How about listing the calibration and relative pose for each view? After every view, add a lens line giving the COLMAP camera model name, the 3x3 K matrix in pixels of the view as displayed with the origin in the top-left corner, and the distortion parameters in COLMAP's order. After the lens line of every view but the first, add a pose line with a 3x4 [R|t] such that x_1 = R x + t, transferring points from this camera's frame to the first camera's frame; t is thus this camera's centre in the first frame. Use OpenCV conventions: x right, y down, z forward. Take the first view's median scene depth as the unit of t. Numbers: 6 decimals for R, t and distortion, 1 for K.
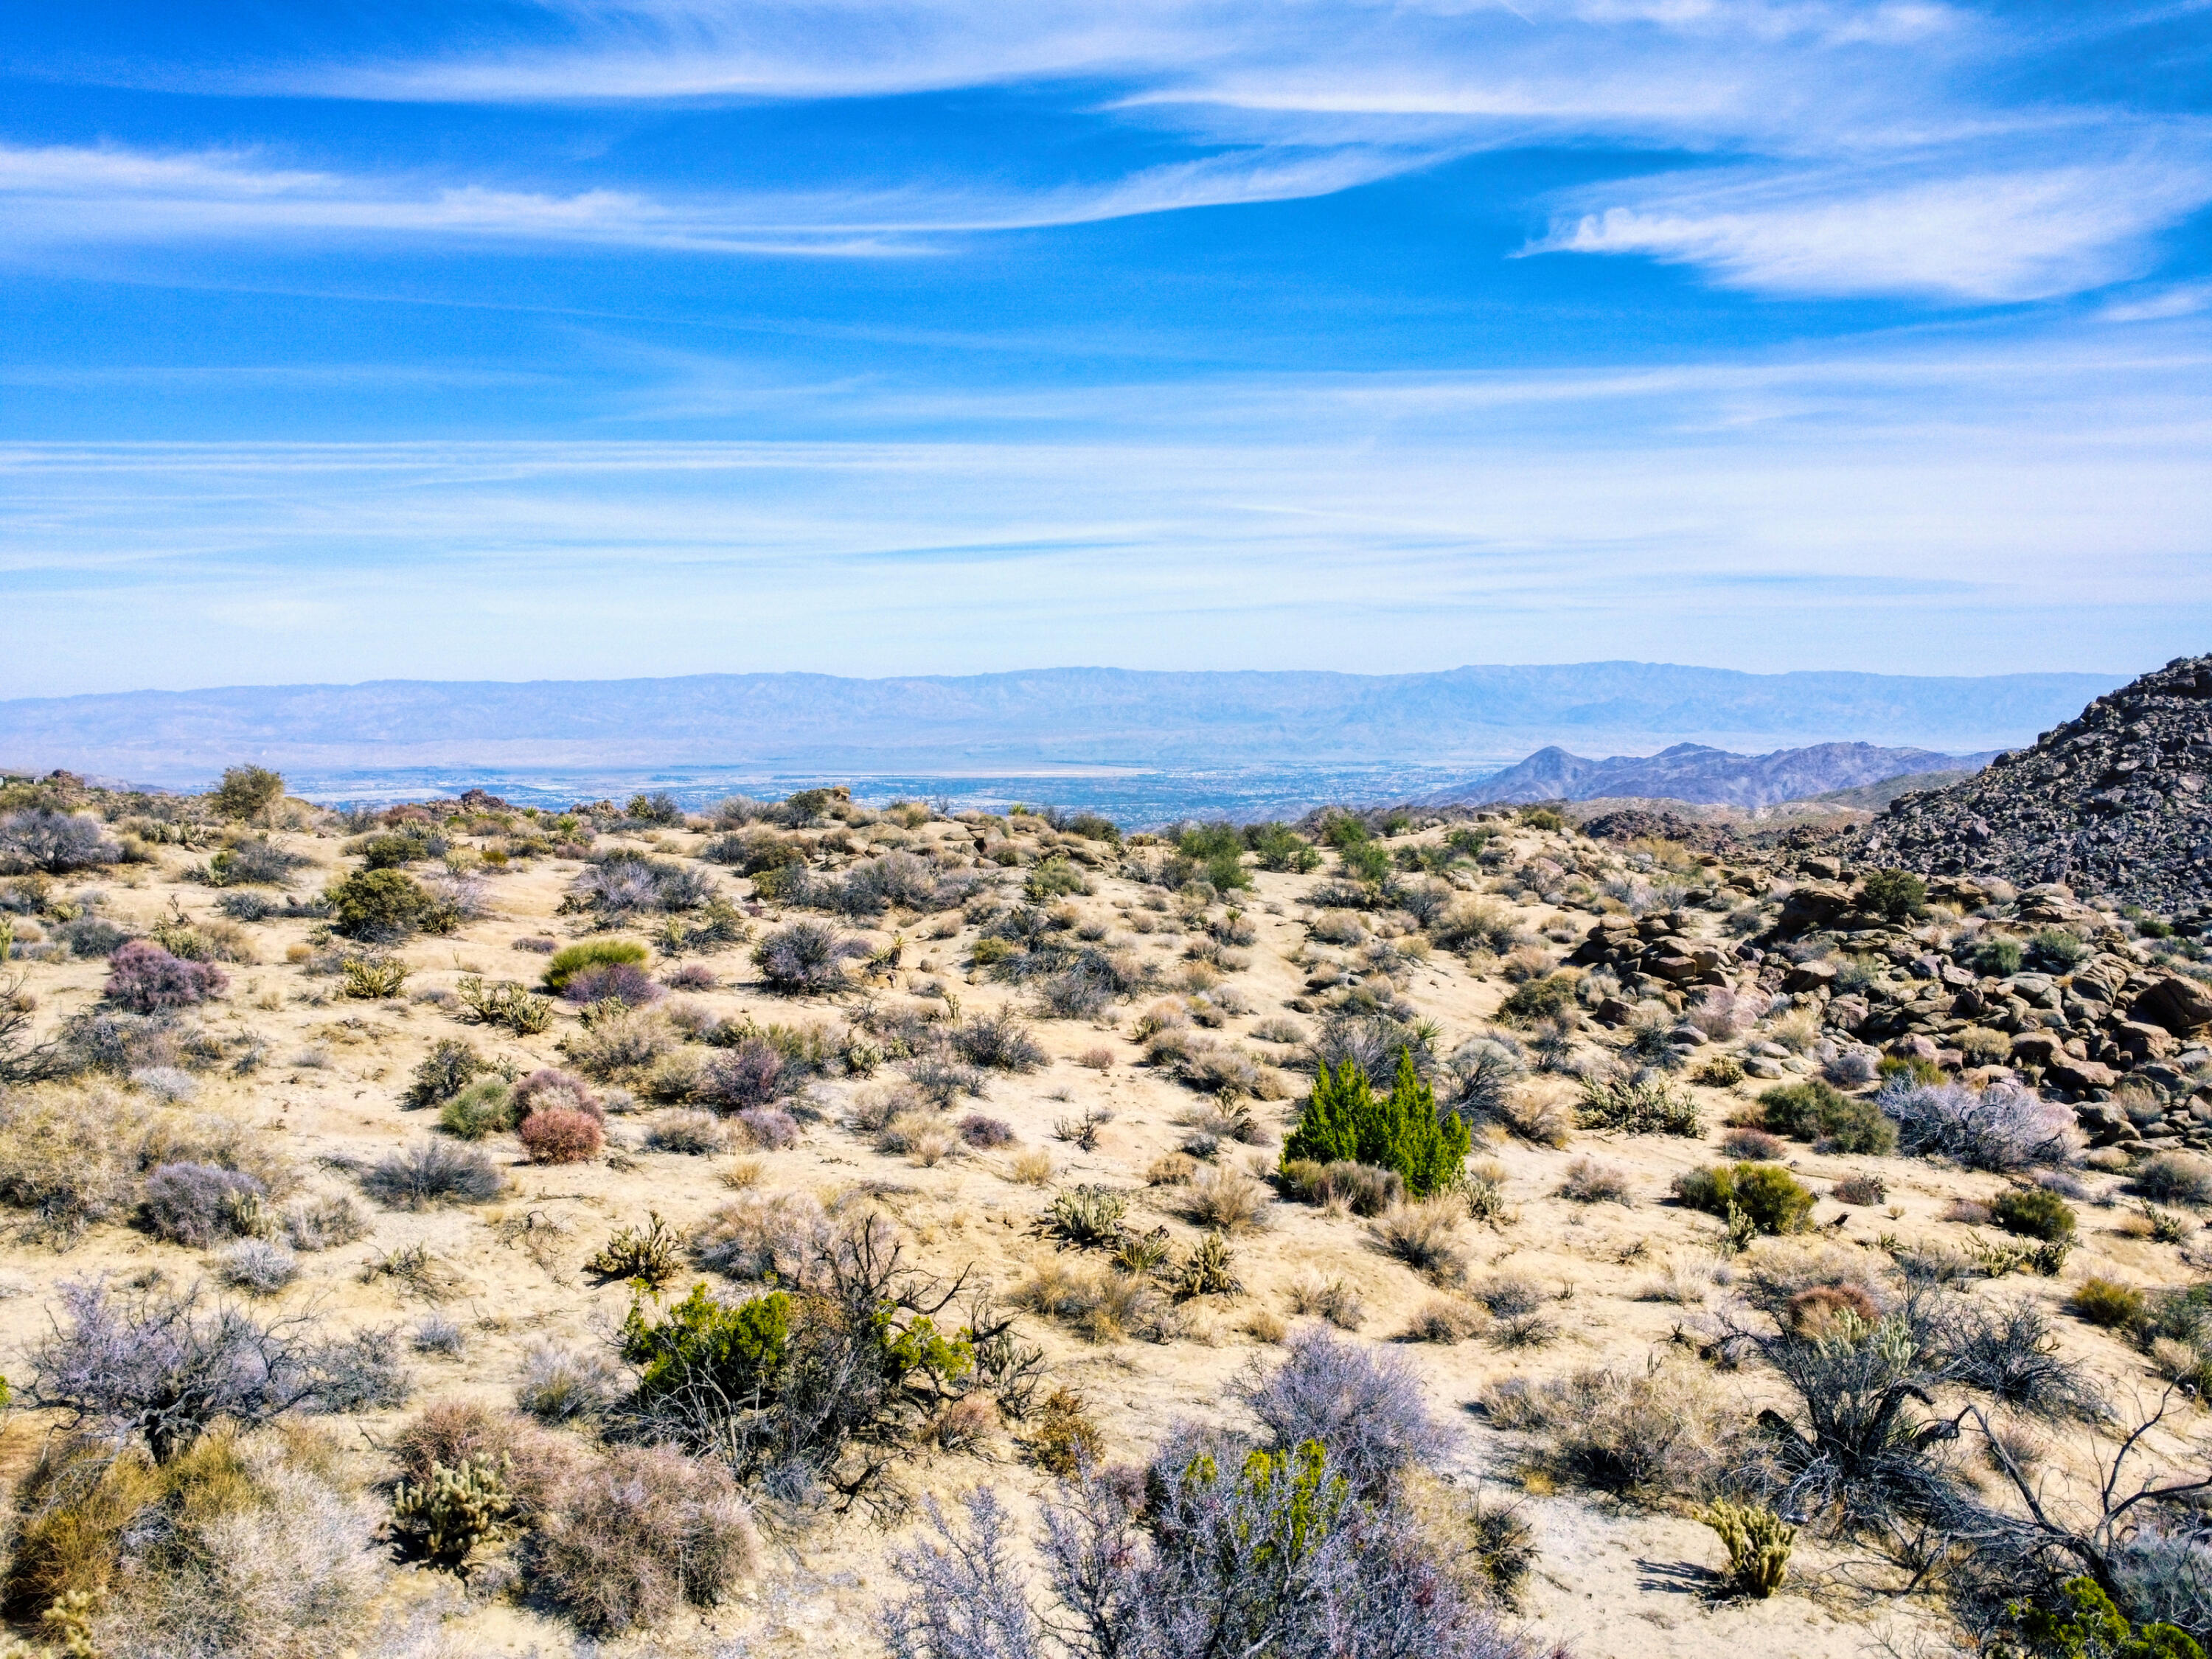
lens RADIAL K [[1602.3, 0, 1106.0], [0, 1602.3, 829.5], [0, 0, 1]] dist [-0.033604, -0.001351]
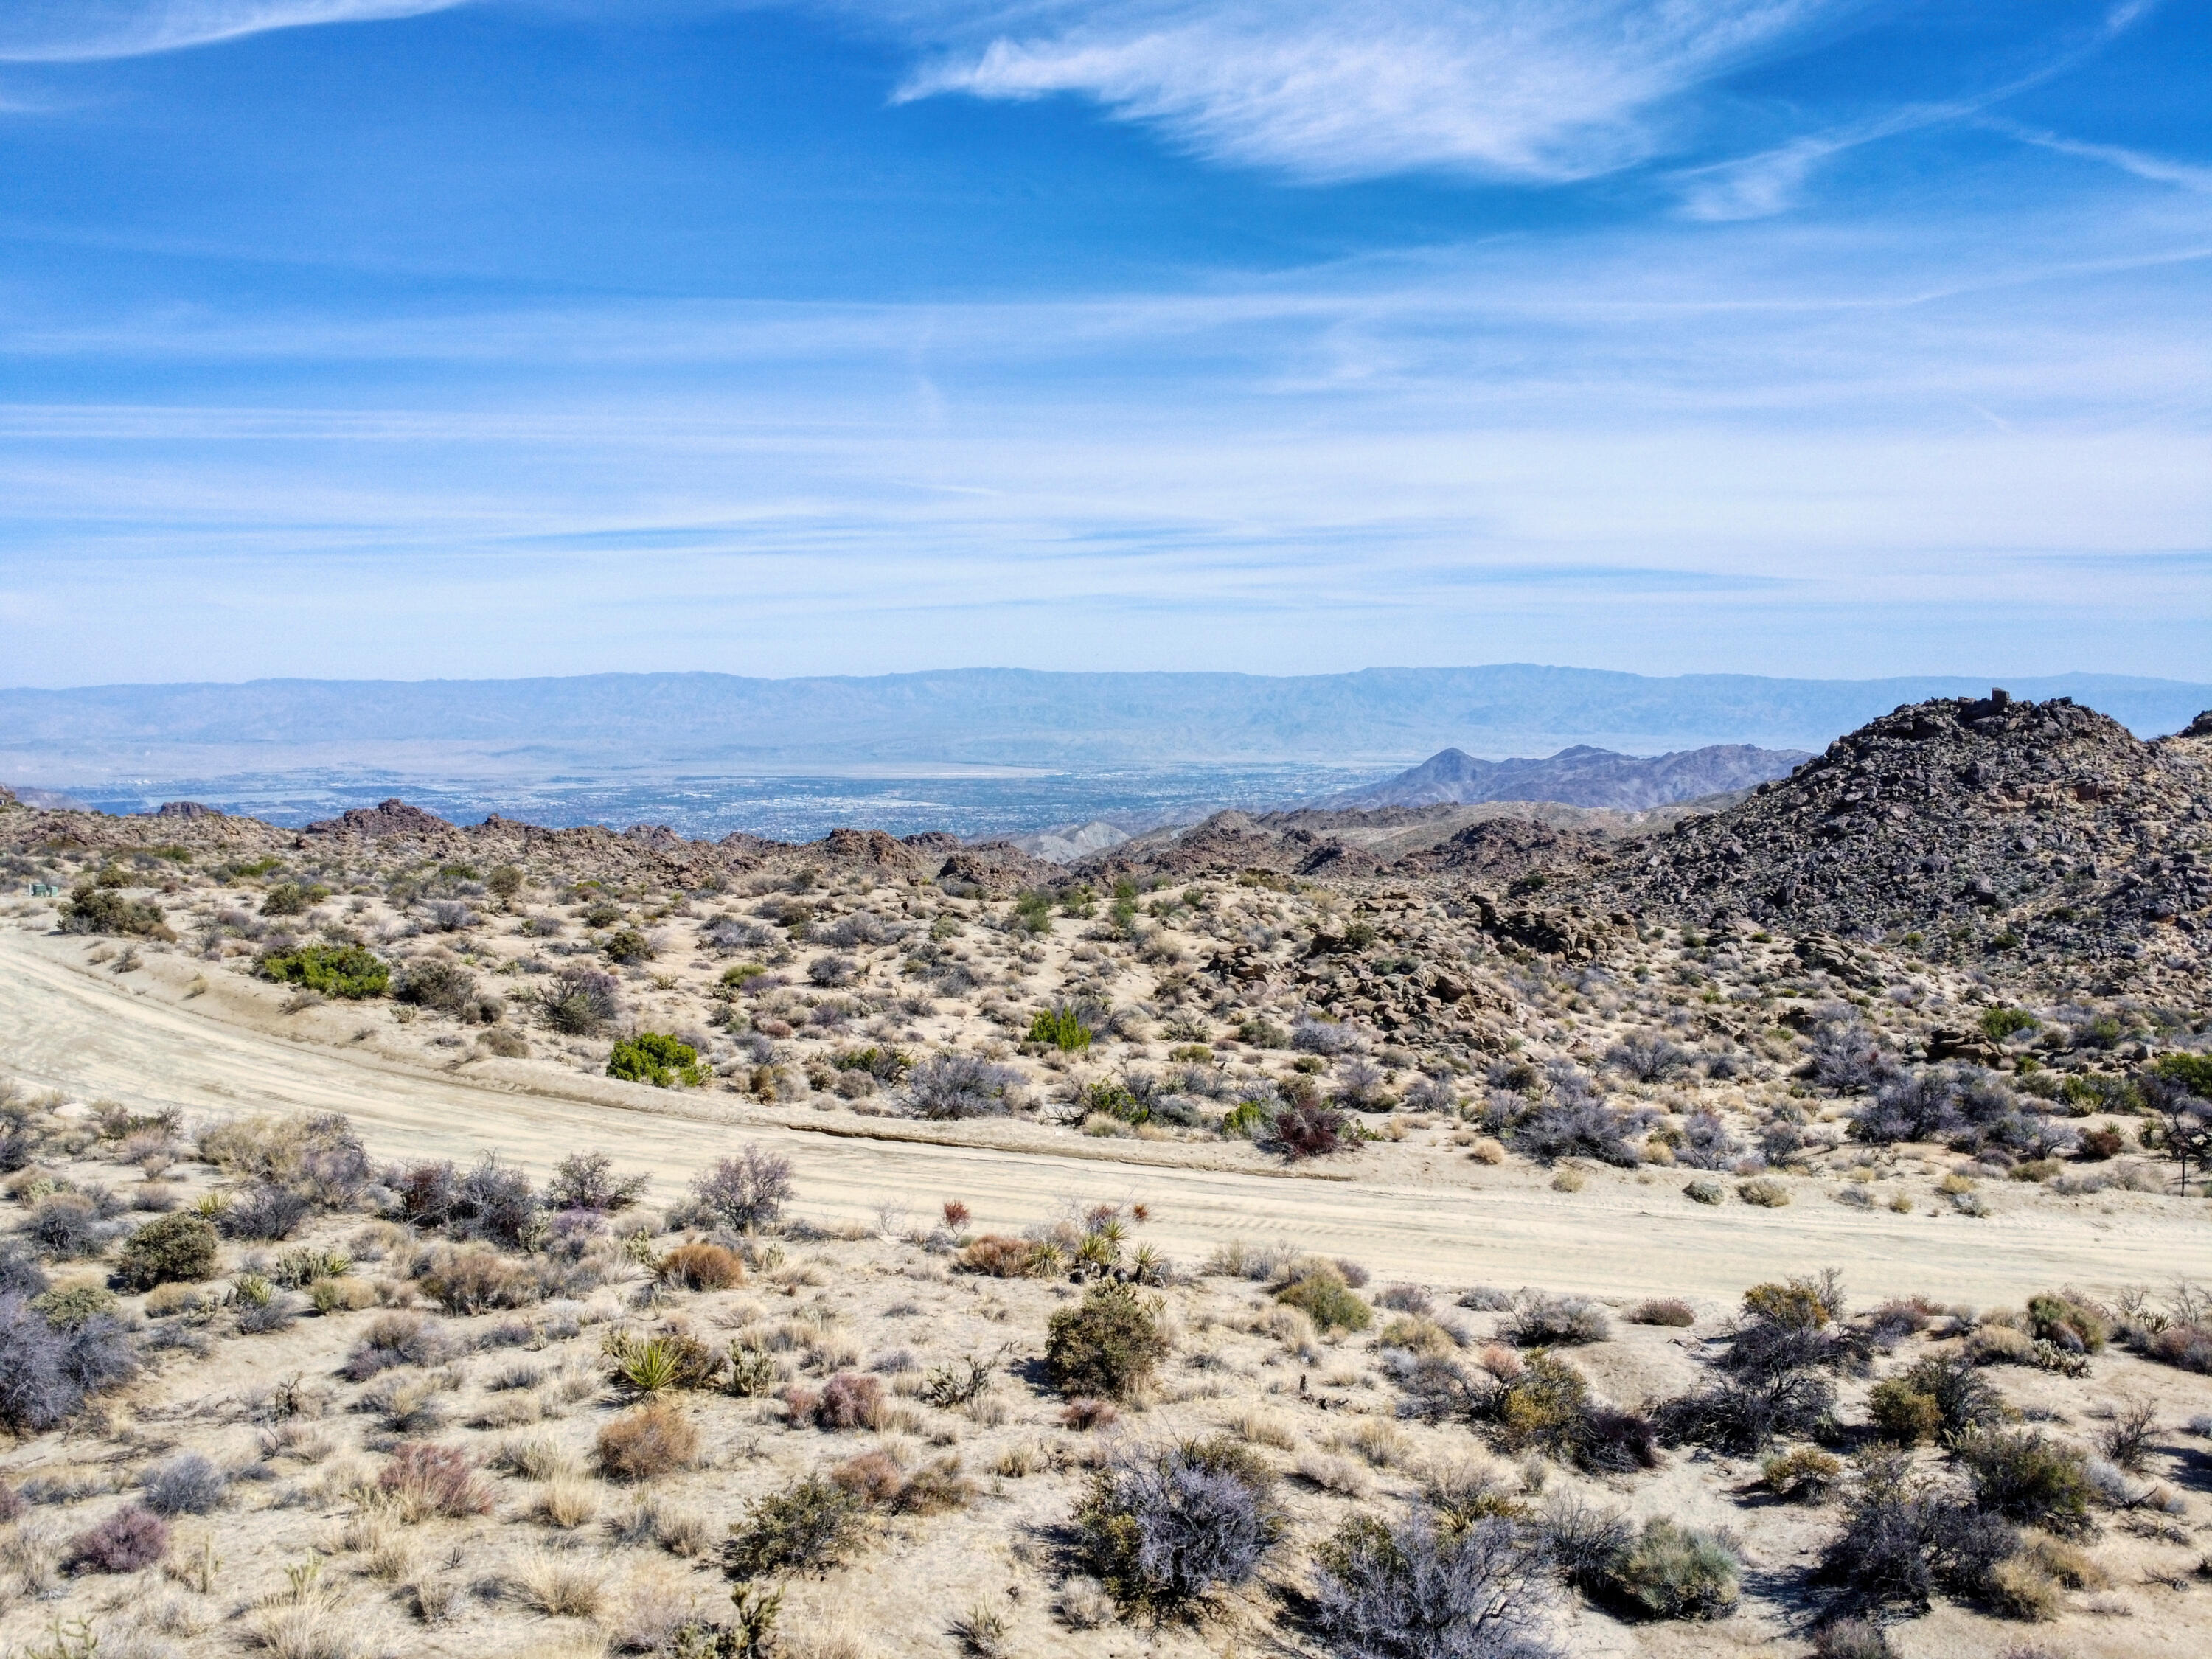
lens RADIAL K [[1602.3, 0, 1106.0], [0, 1602.3, 829.5], [0, 0, 1]] dist [-0.033604, -0.001351]
pose [[0.998338, -0.002146, 0.057599, 0.056194], [0.002173, 0.999998, -0.000408, -0.095746], [-0.057598, 0.000533, 0.998340, -1.039646]]
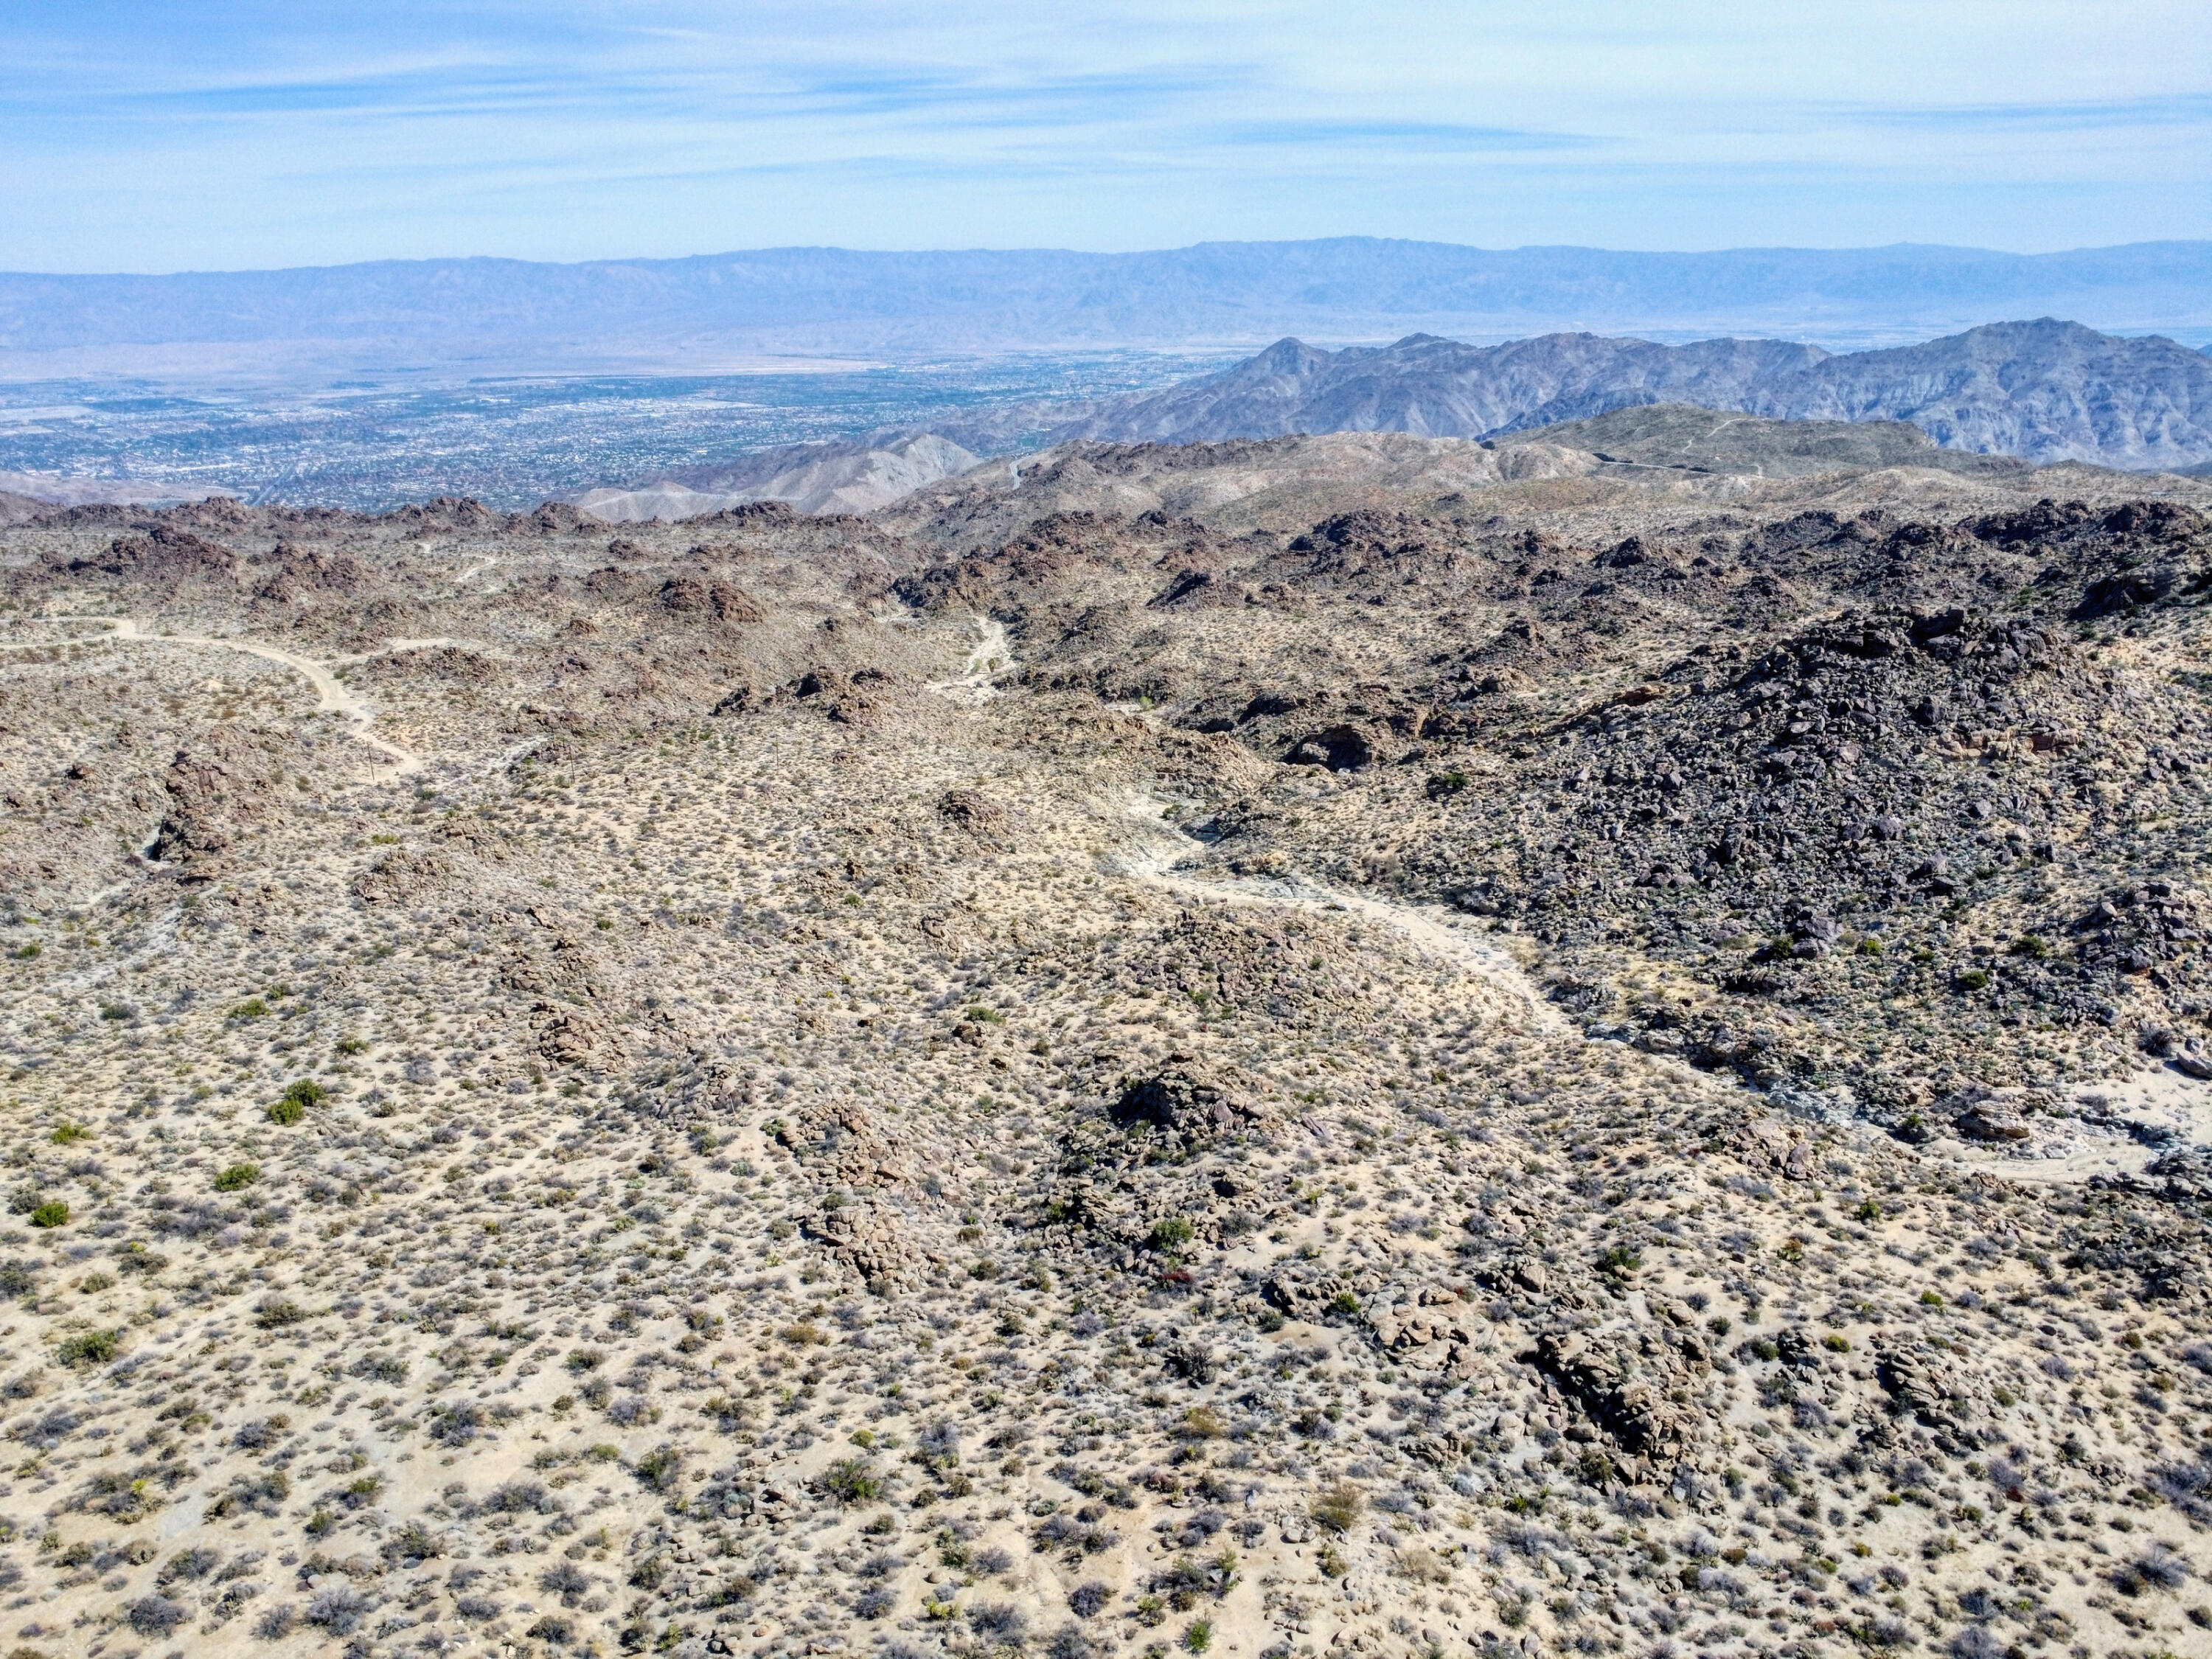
lens RADIAL K [[1602.3, 0, 1106.0], [0, 1602.3, 829.5], [0, 0, 1]] dist [-0.033604, -0.001351]
pose [[0.986600, -0.062298, 0.150798, -0.139661], [0.022850, 0.967883, 0.250361, -1.591190], [-0.161552, -0.243560, 0.956336, -0.196859]]
